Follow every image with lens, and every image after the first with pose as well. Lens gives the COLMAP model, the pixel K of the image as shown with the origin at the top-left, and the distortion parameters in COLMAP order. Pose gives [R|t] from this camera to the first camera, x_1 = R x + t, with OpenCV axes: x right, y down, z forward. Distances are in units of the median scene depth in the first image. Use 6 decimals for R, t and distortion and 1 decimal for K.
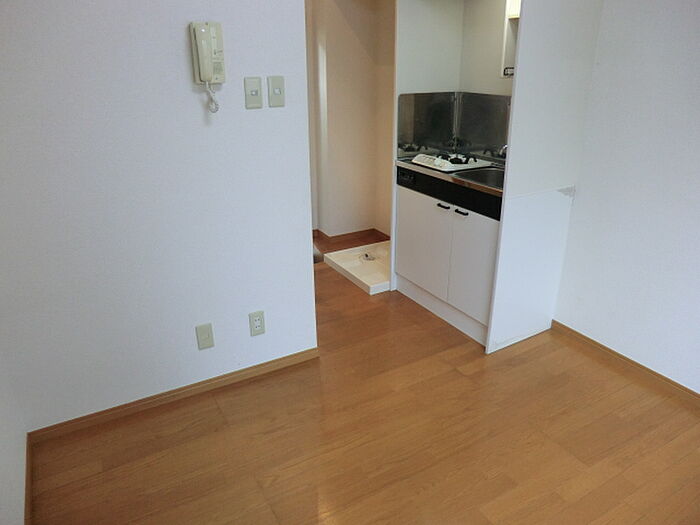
lens RADIAL K [[503.0, 0, 347.1], [0, 503.0, 258.3], [0, 0, 1]] dist [-0.110932, 0.117350]
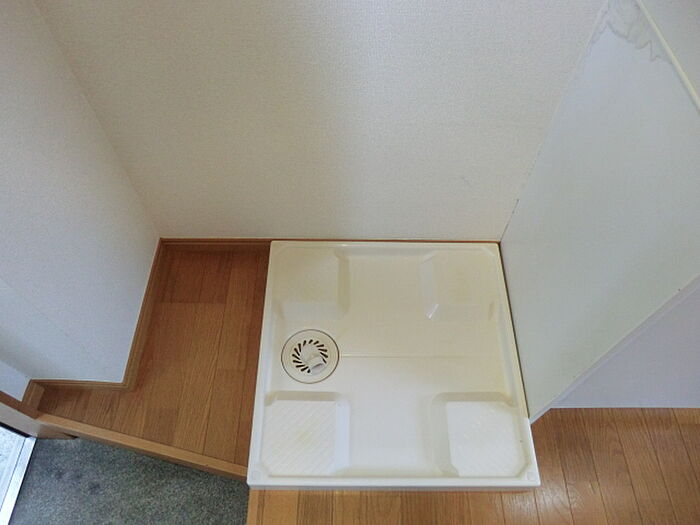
lens RADIAL K [[503.0, 0, 347.1], [0, 503.0, 258.3], [0, 0, 1]] dist [-0.110932, 0.117350]
pose [[0.509995, -0.718004, 0.473683, -0.072020], [0.318528, 0.669172, 0.671378, -0.336823], [-0.799028, -0.191518, 0.569979, 1.024887]]
